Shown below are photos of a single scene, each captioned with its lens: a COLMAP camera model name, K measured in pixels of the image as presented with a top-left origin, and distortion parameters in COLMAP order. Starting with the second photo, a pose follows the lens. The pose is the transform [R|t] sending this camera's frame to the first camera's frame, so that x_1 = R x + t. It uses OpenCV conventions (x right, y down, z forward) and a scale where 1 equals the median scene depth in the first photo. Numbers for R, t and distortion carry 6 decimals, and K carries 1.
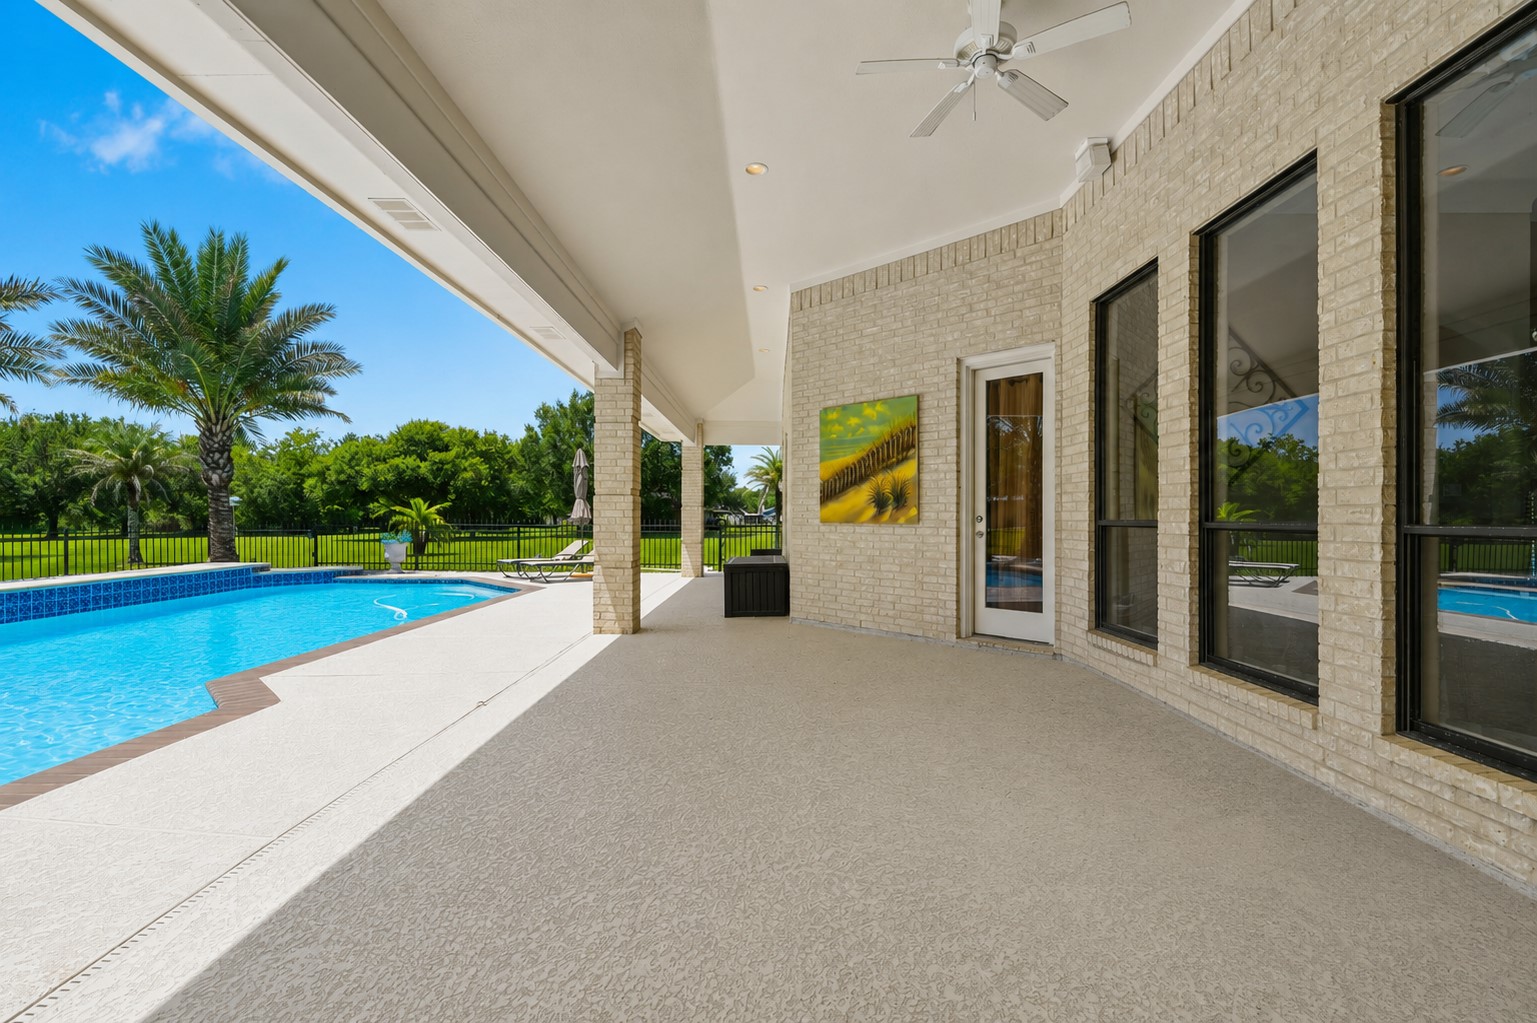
lens RADIAL K [[678.7, 0, 787.8], [0, 678.7, 539.4], [0, 0, 1]] dist [0.000390, -0.013061]
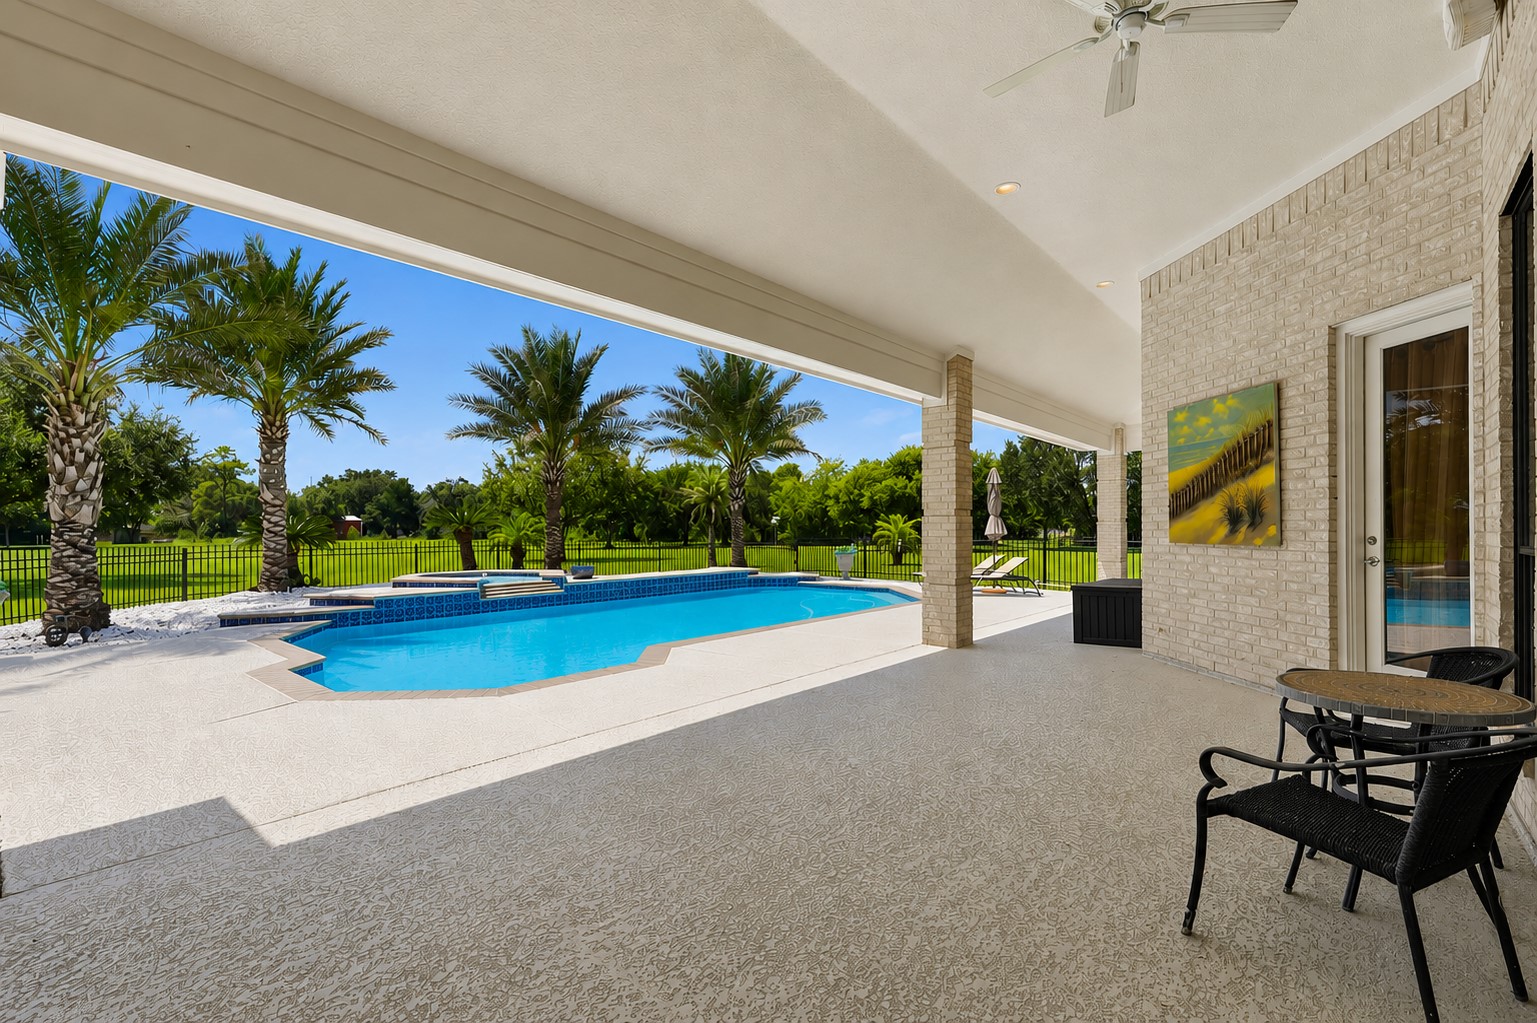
lens RADIAL K [[680.9, 0, 764.8], [0, 680.9, 532.5], [0, 0, 1]] dist [0.001903, 0.000378]
pose [[0.739402, -0.002123, -0.673261, 0.110479], [-0.016992, 0.999618, -0.021813, -0.004530], [0.673050, 0.027569, 0.739083, 0.010473]]
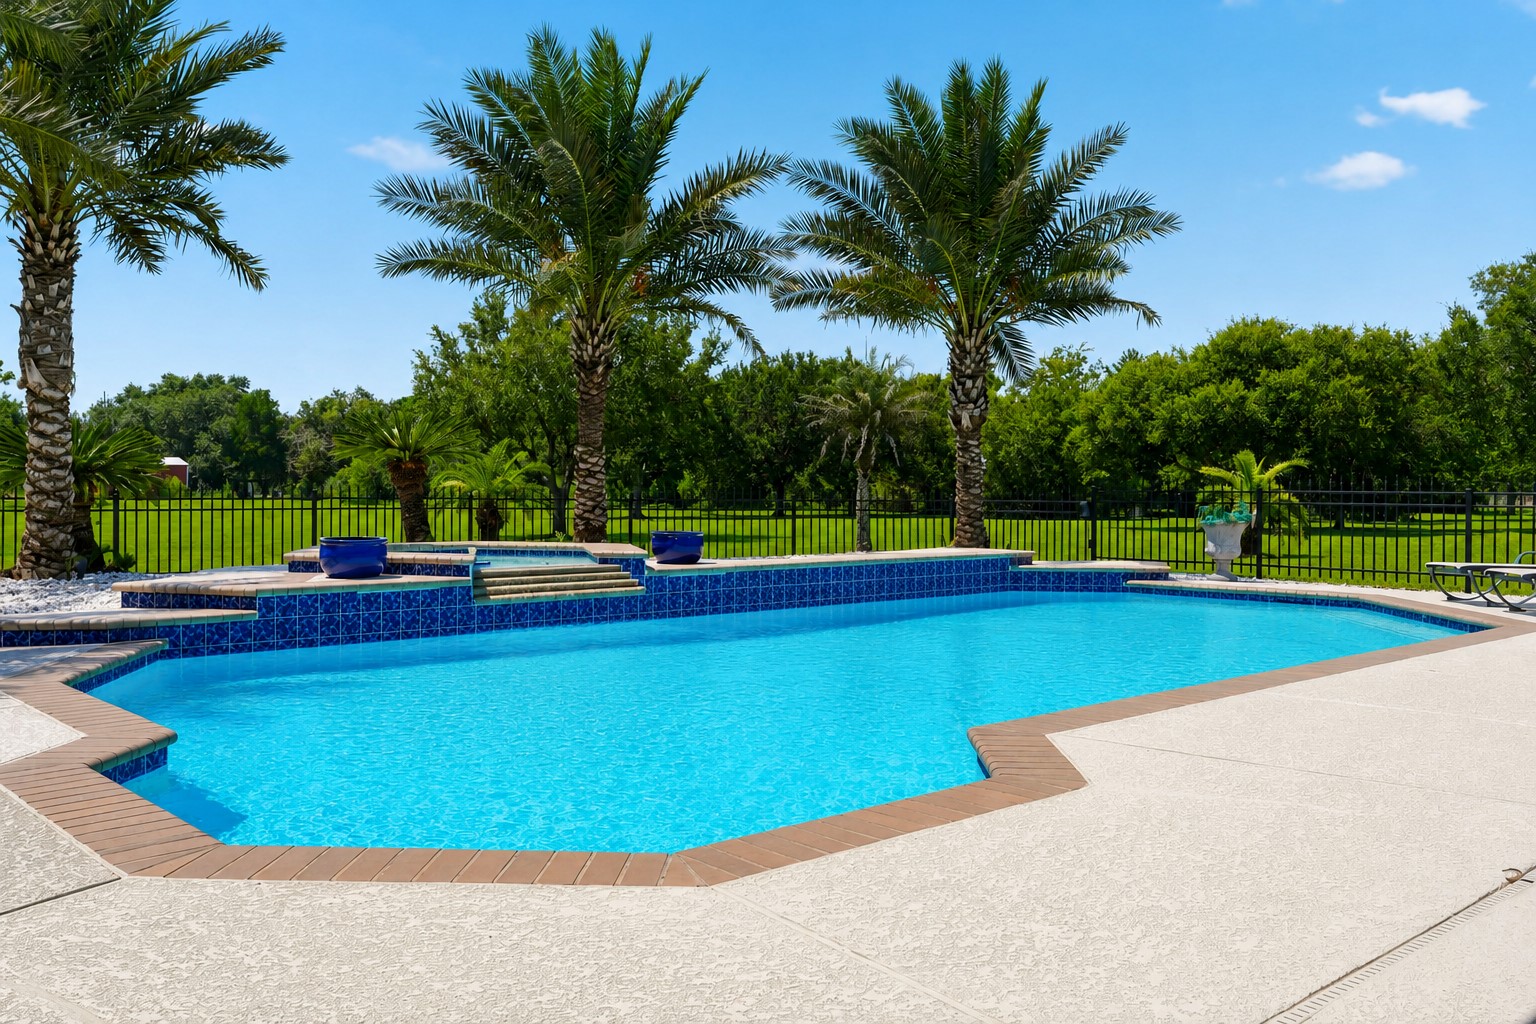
lens RADIAL K [[1268.3, 0, 763.7], [0, 1268.3, 514.3], [0, 0, 1]] dist [-0.002748, 0.001961]
pose [[0.662701, 0.017024, -0.748690, -0.060099], [-0.031629, 0.999486, -0.005270, 0.013238], [0.748216, 0.027173, 0.662899, 0.044315]]
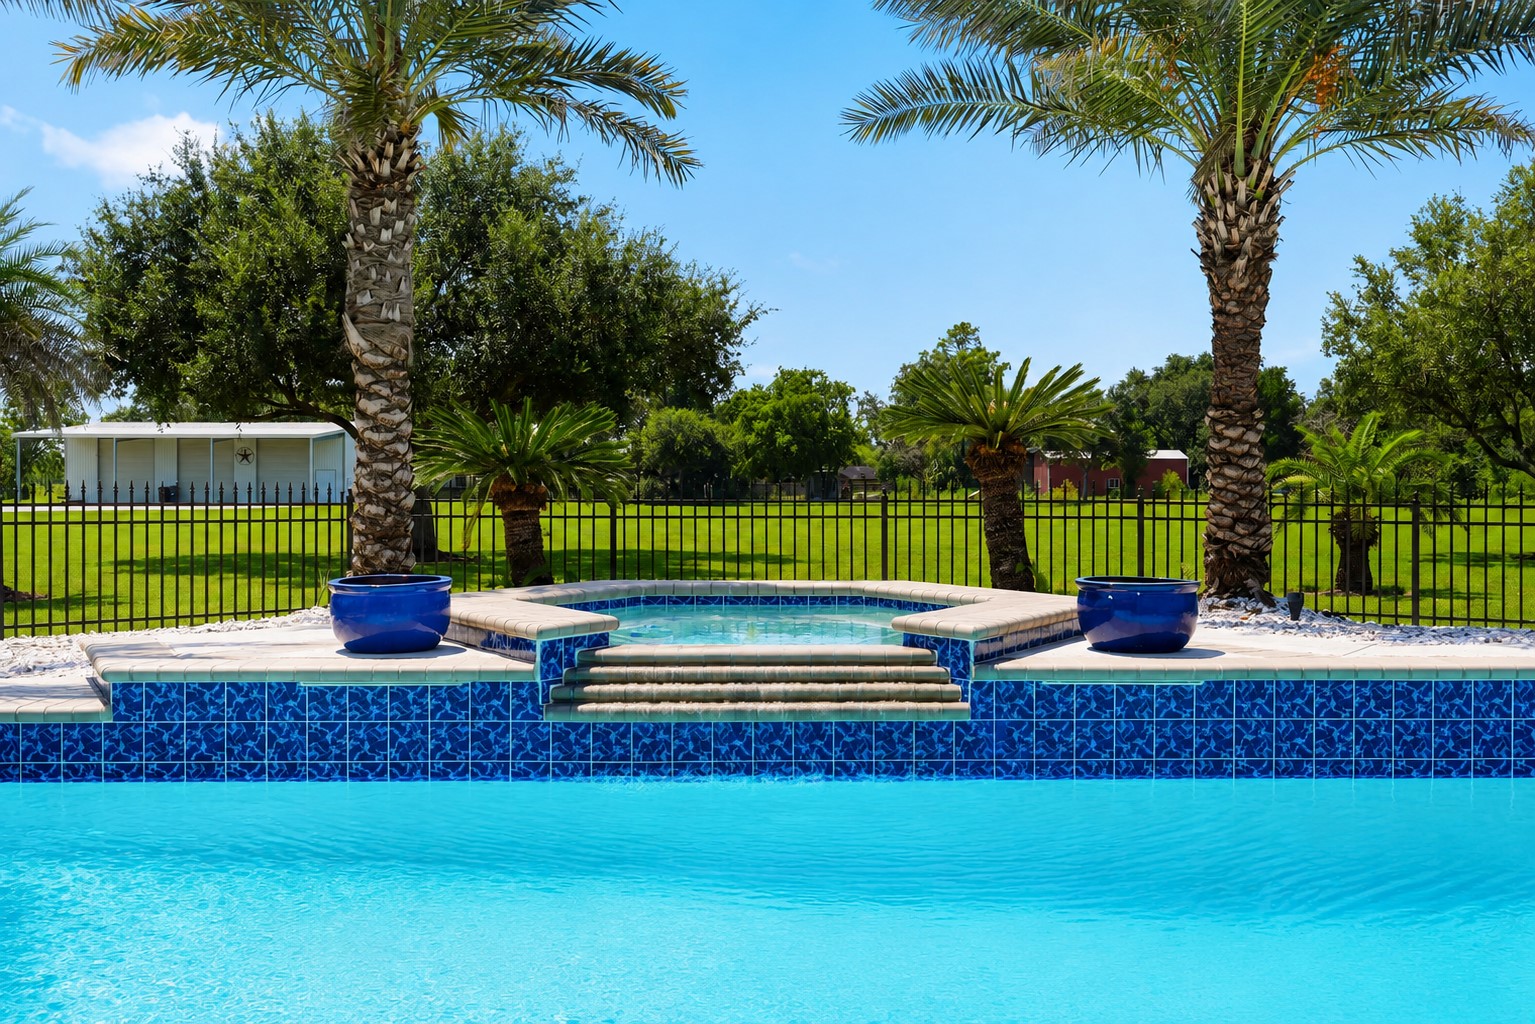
lens RADIAL K [[1520.1, 0, 767.5], [0, 1520.1, 512.0], [0, 0, 1]] dist [-0.001388, -0.005483]
pose [[0.004858, 0.017894, -0.999828, -0.253332], [-0.037229, 0.999150, 0.017701, -0.001296], [0.999295, 0.037137, 0.005520, 0.412623]]
